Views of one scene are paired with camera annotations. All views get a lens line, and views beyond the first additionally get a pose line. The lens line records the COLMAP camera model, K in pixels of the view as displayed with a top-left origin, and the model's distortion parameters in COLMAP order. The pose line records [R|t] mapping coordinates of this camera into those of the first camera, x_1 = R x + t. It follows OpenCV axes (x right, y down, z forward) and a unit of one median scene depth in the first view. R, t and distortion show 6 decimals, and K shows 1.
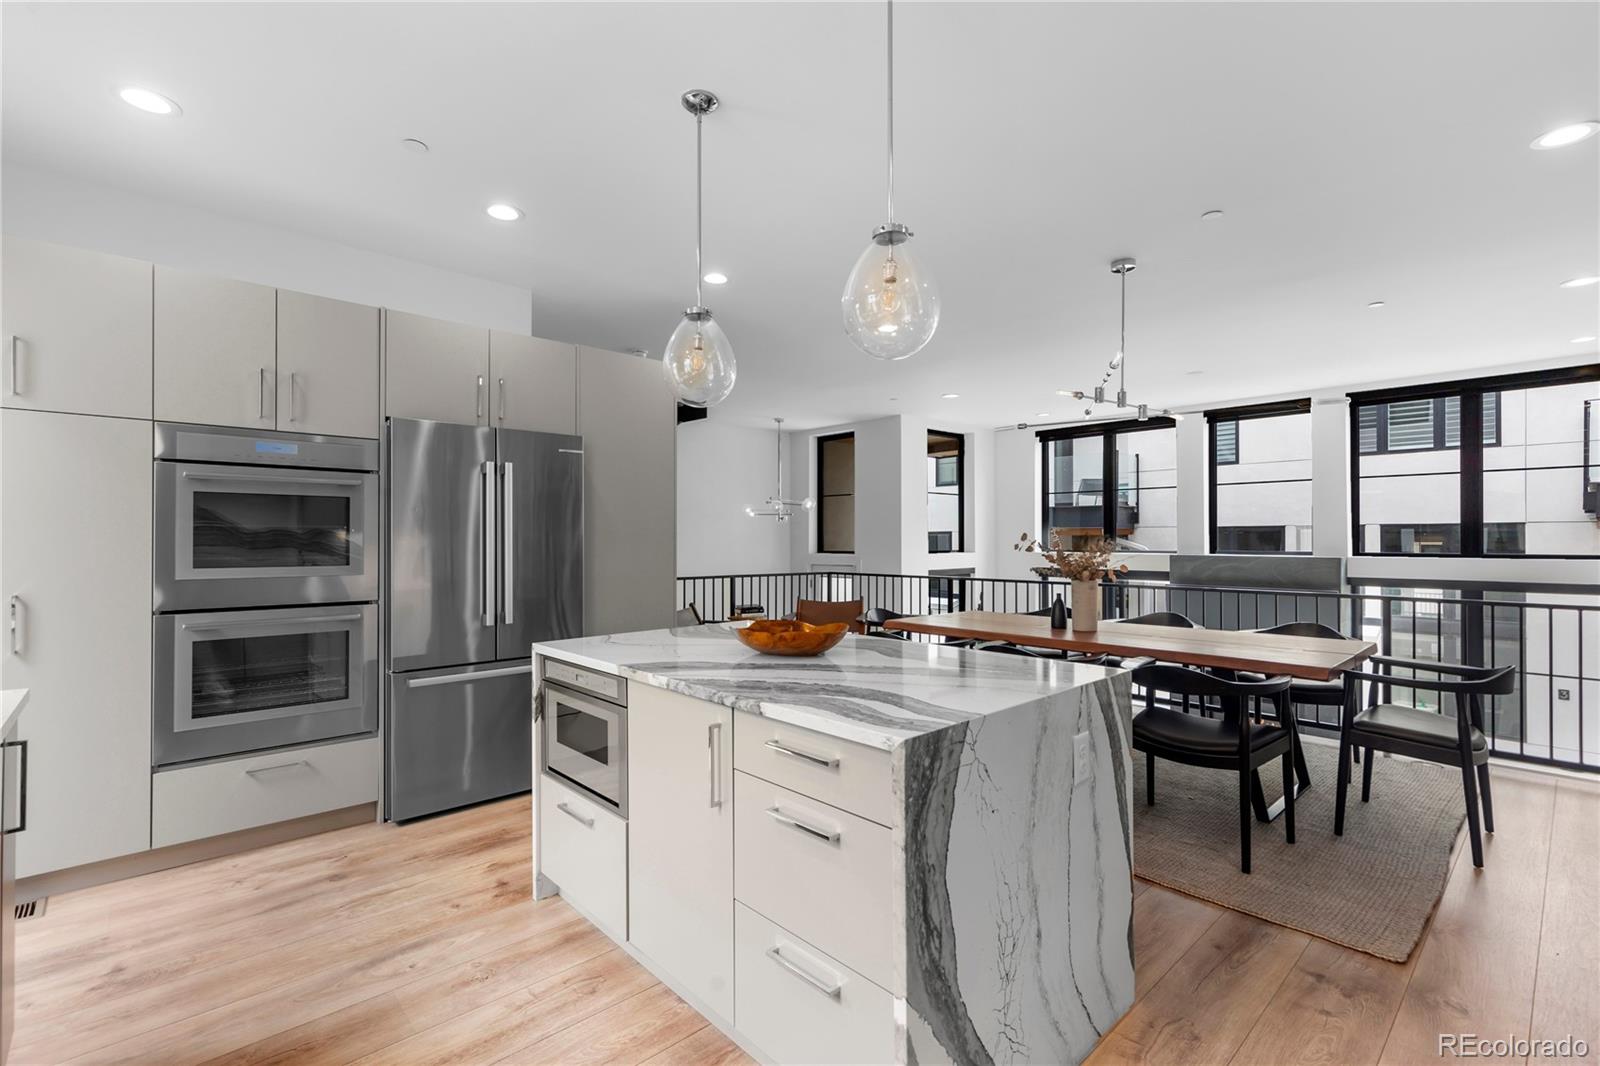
lens RADIAL K [[722.9, 0, 794.3], [0, 722.9, 528.8], [0, 0, 1]] dist [0.009812, -0.002738]
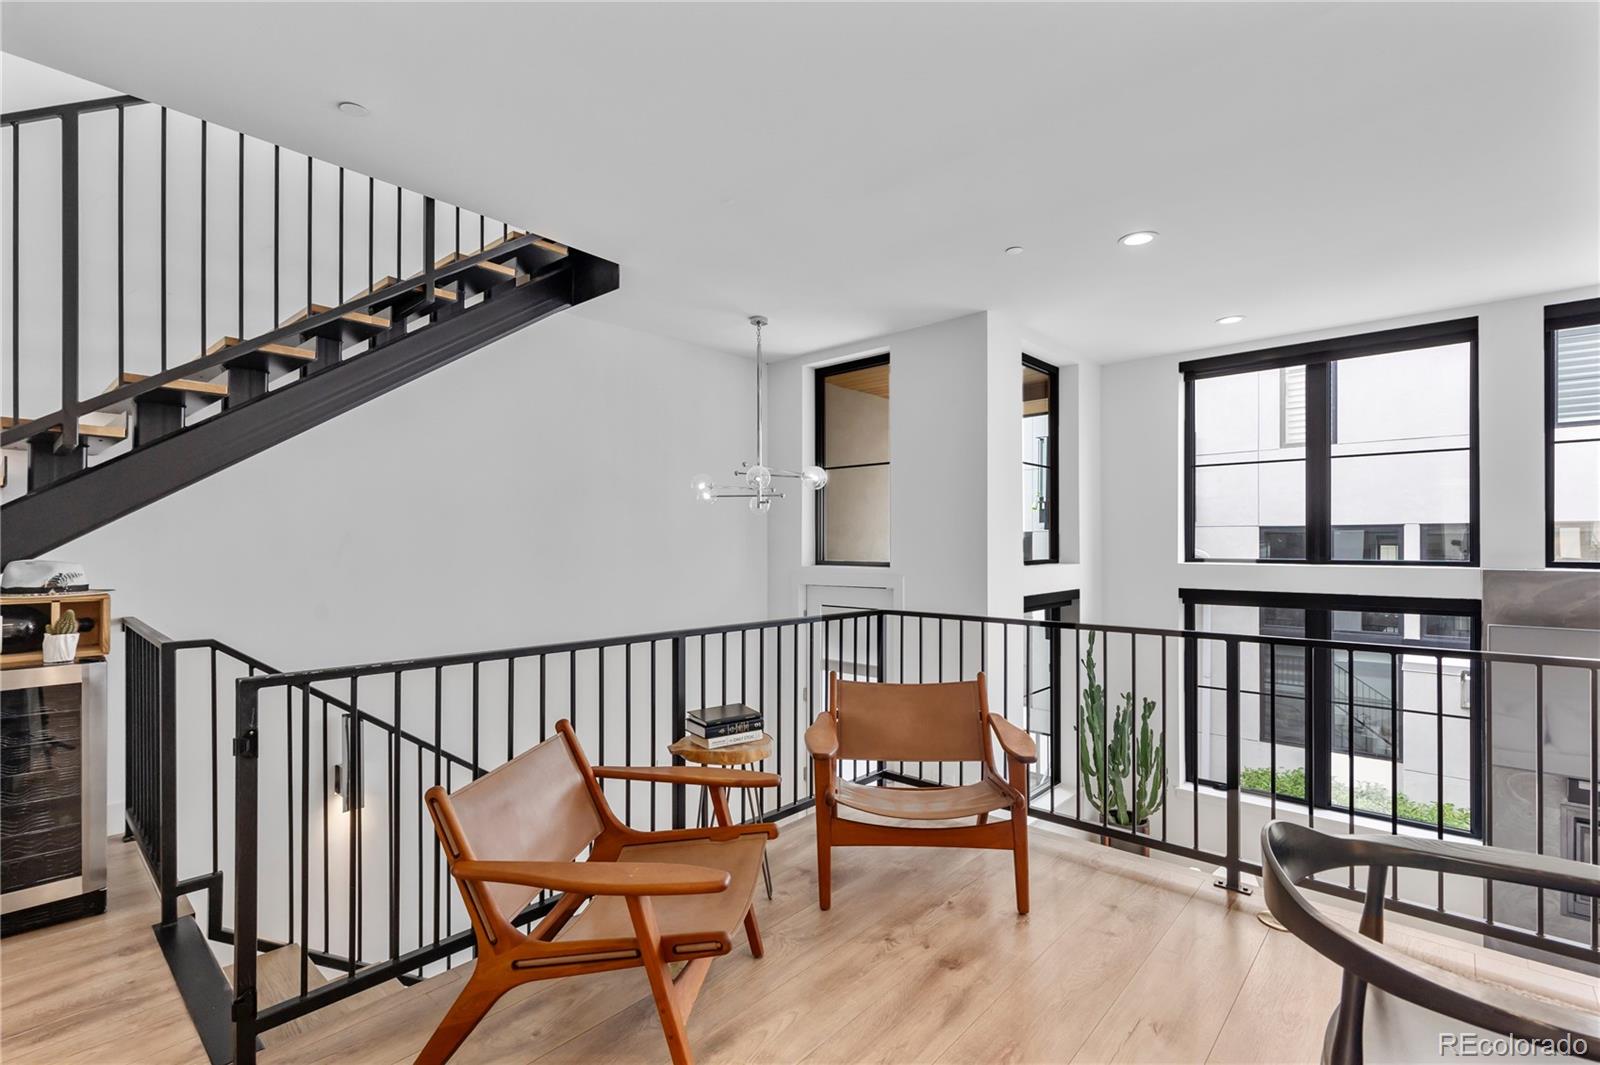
lens RADIAL K [[722.9, 0, 790.2], [0, 722.9, 537.1], [0, 0, 1]] dist [0.009812, -0.002738]
pose [[0.996020, -0.000019, 0.089134, -0.063490], [-0.000396, 0.999989, 0.004643, 0.011309], [-0.089133, -0.004660, 0.996009, 0.641624]]
